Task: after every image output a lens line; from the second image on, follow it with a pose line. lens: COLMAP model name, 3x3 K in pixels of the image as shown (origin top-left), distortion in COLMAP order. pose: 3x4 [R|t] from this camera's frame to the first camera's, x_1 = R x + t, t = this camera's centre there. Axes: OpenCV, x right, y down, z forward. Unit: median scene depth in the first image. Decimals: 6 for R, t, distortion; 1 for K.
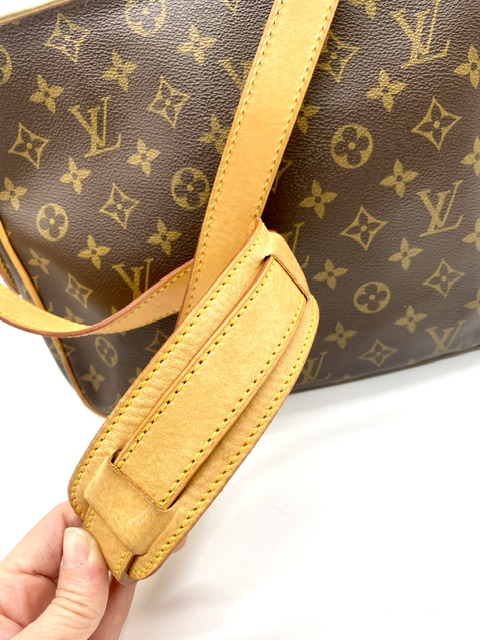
lens RADIAL K [[483.6, 0, 241.0], [0, 483.6, 319.6], [0, 0, 1]] dist [0.002292, -0.009702]
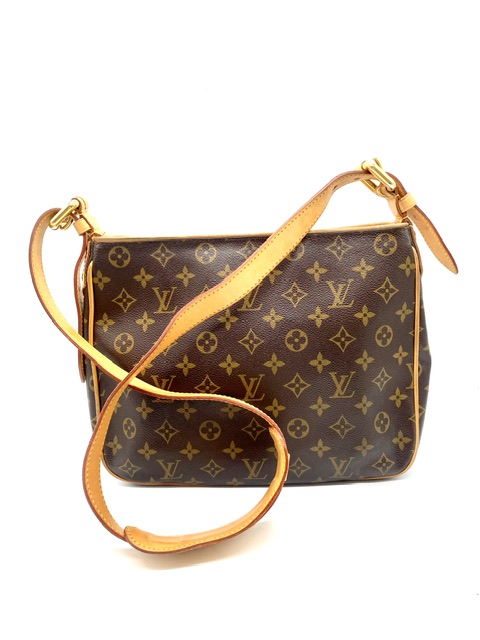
lens RADIAL K [[483.6, 0, 240.1], [0, 483.6, 319.7], [0, 0, 1]] dist [0.002292, -0.009702]
pose [[0.975385, 0.215344, -0.047438, 0.082680], [-0.219322, 0.925153, -0.309821, 0.177737], [-0.022830, 0.312599, 0.949611, -0.727990]]
